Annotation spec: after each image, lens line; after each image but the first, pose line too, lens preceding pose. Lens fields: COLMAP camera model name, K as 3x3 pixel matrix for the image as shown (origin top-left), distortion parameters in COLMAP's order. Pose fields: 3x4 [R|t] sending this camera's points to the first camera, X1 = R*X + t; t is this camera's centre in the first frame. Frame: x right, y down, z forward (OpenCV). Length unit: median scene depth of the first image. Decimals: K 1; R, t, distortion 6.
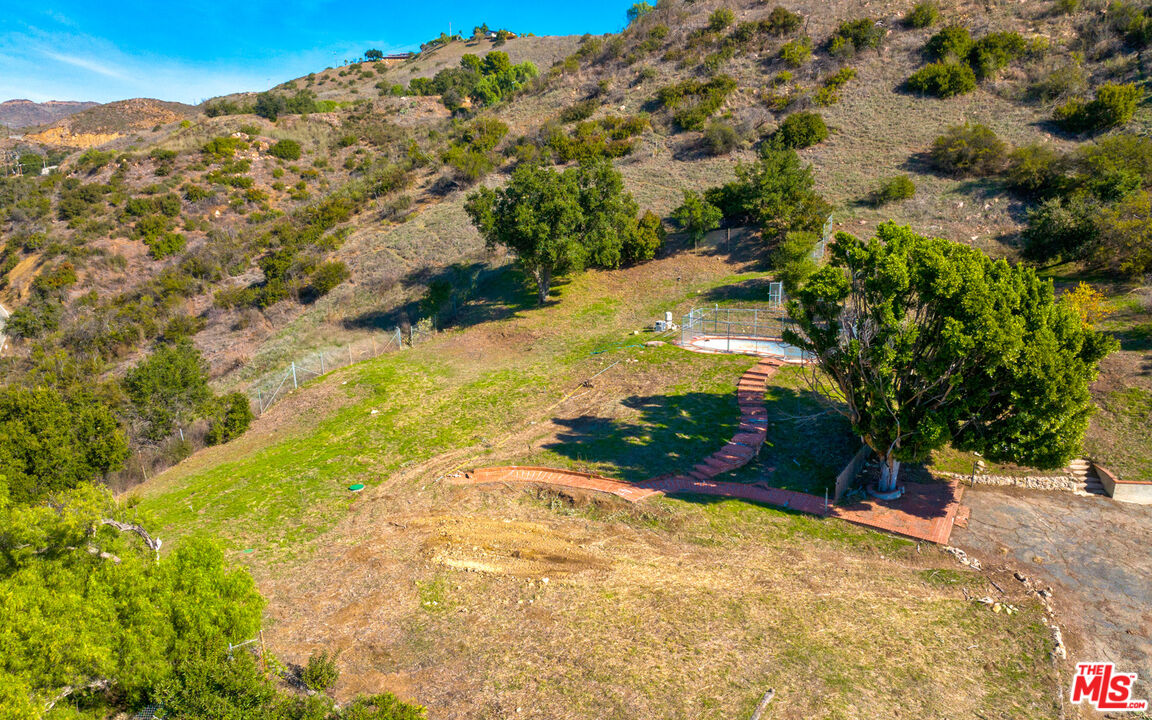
lens RADIAL K [[818.4, 0, 576.2], [0, 818.4, 357.9], [0, 0, 1]] dist [-0.016246, 0.004373]
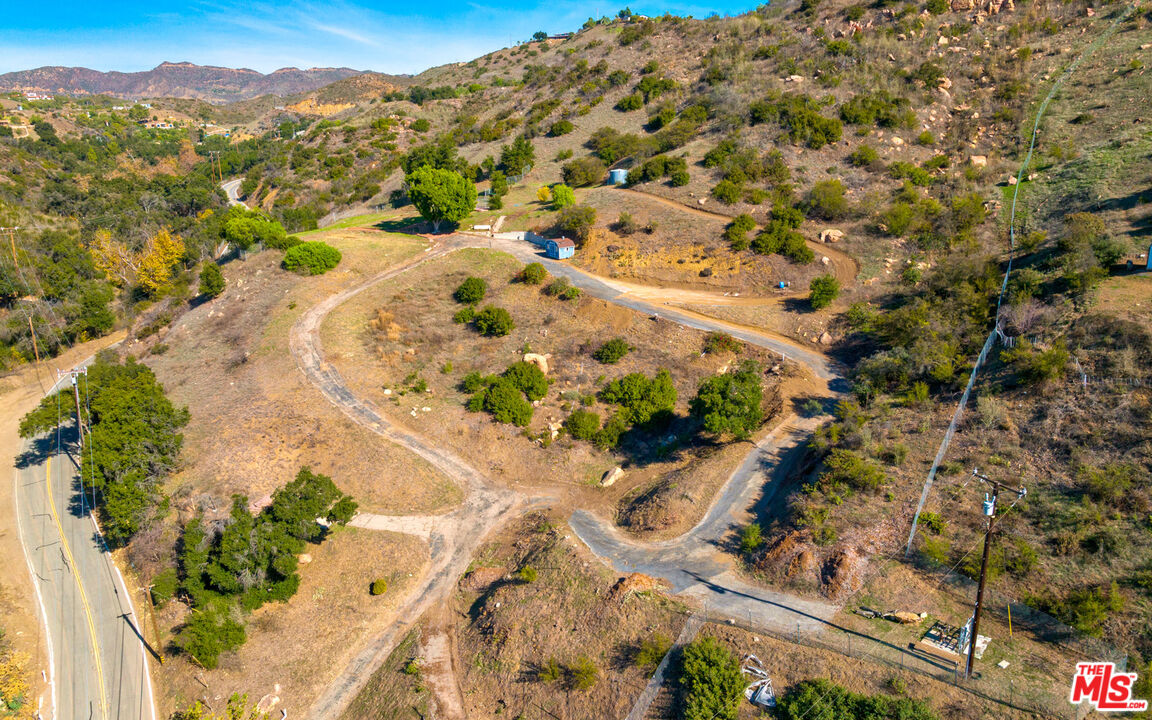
lens RADIAL K [[870.7, 0, 592.6], [0, 870.7, 359.3], [0, 0, 1]] dist [-0.021413, -0.001122]
pose [[0.965402, 0.059983, -0.253773, 0.447477], [-0.050047, 0.997713, 0.045437, 0.110324], [0.255918, -0.031165, 0.966196, -0.590620]]
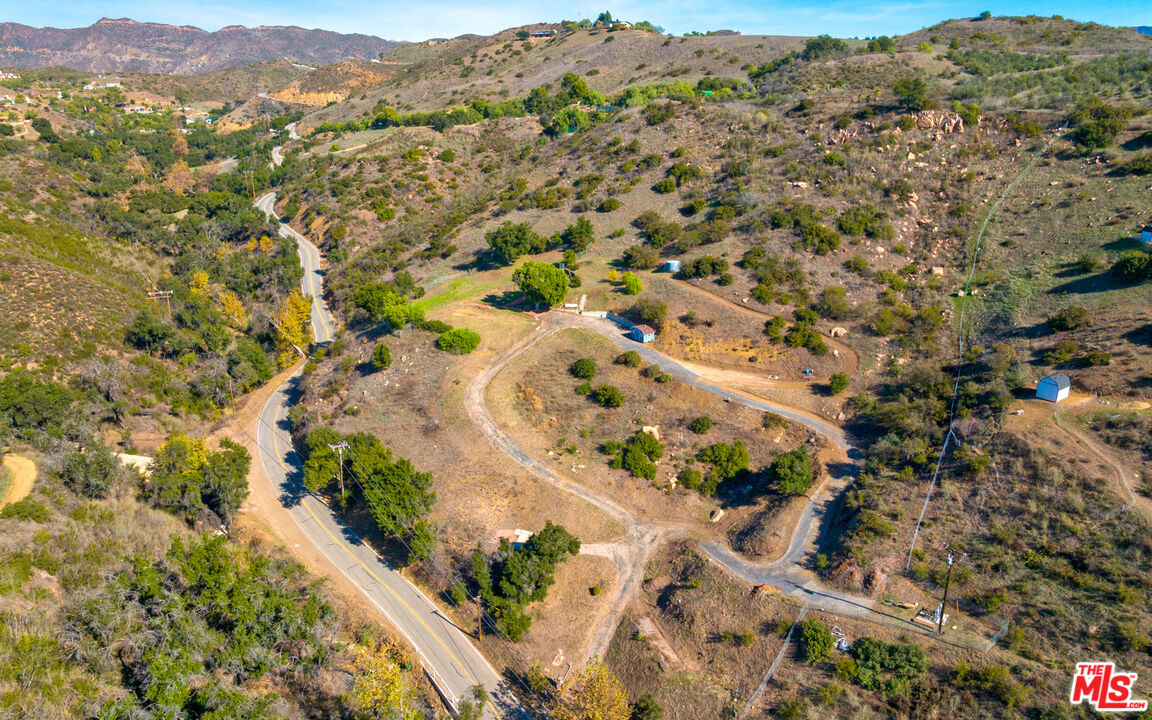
lens RADIAL K [[890.8, 0, 594.4], [0, 890.8, 359.6], [0, 0, 1]] dist [-0.005638, -0.061004]
pose [[0.980501, 0.062218, -0.186402, 0.368546], [-0.044560, 0.994241, 0.097469, -0.019256], [0.191393, -0.087262, 0.977627, -0.923539]]
